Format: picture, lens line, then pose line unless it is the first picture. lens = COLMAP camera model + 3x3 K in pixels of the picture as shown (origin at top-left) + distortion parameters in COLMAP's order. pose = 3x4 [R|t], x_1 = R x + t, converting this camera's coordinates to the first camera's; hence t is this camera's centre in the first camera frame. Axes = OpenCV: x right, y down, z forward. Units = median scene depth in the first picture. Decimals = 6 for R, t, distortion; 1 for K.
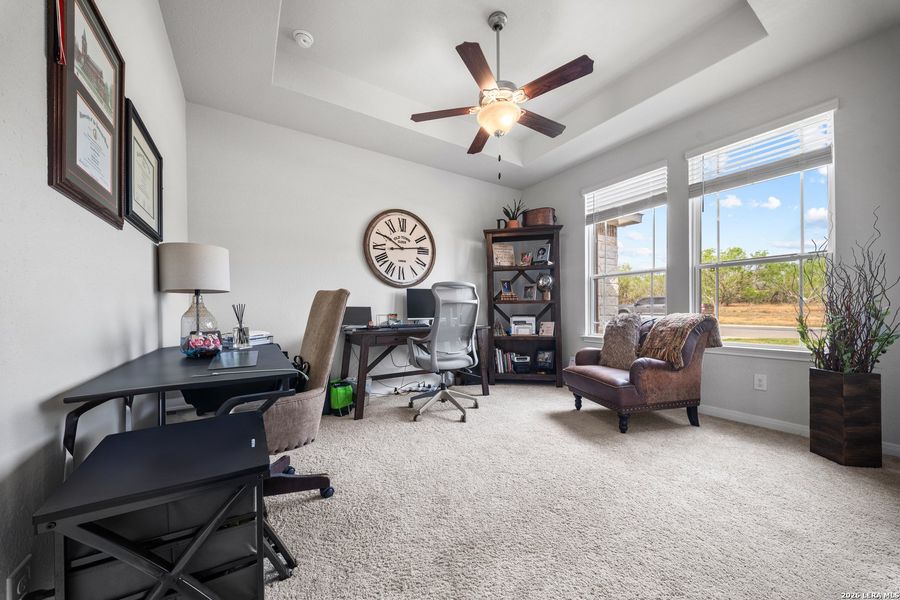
lens RADIAL K [[318.3, 0, 446.9], [0, 318.3, 305.8], [0, 0, 1]] dist [-0.003238, -0.001340]
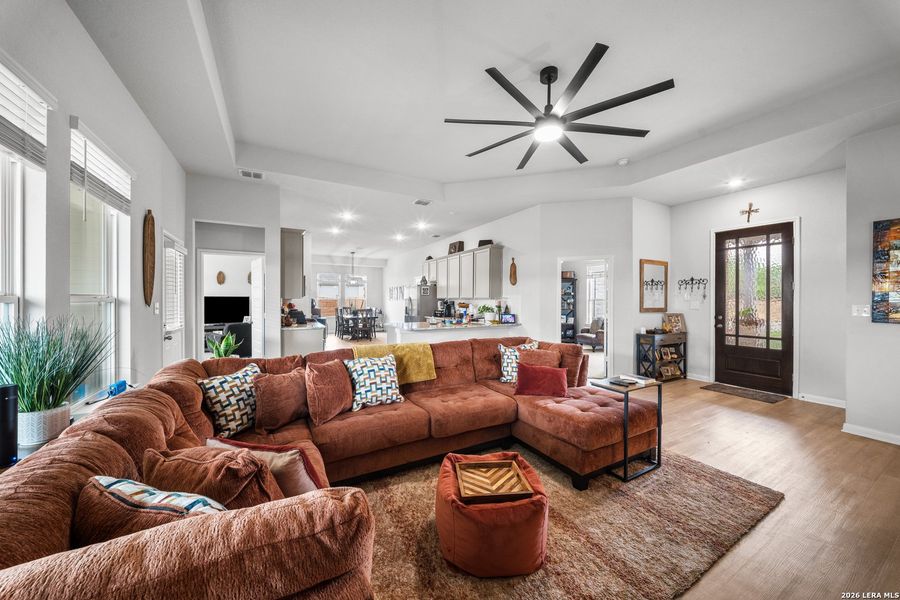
lens RADIAL K [[318.3, 0, 453.9], [0, 318.3, 297.0], [0, 0, 1]] dist [-0.003238, -0.001340]
pose [[0.997826, 0.007634, -0.065453, -0.403506], [-0.007578, 0.999971, 0.001110, -0.099020], [0.065459, -0.000611, 0.997855, -1.430474]]
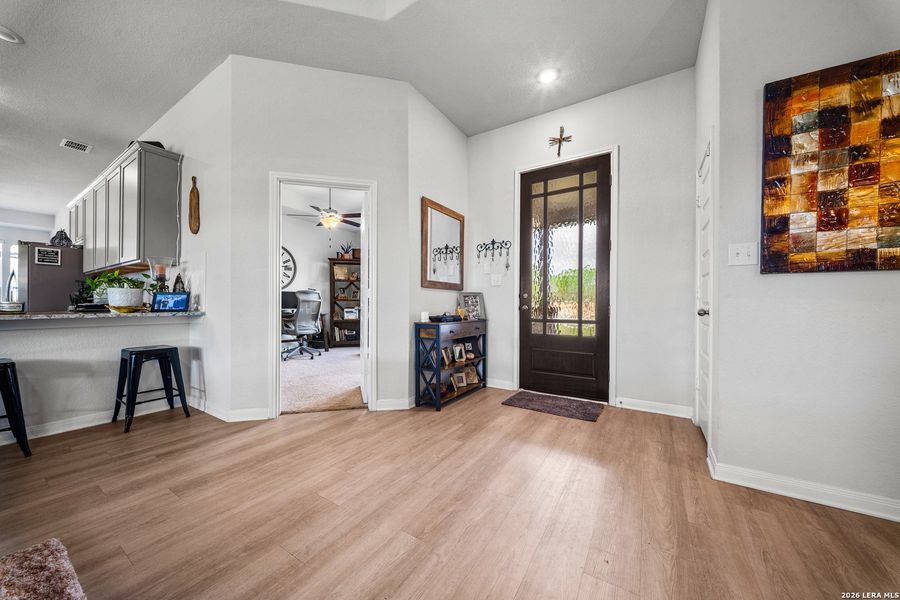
lens RADIAL K [[318.3, 0, 454.4], [0, 318.3, 298.5], [0, 0, 1]] dist [-0.003238, -0.001340]
pose [[0.901601, 0.016441, 0.432256, -0.008629], [-0.012520, 0.999851, -0.011917, -0.008186], [-0.432388, 0.005332, 0.901672, -0.843039]]
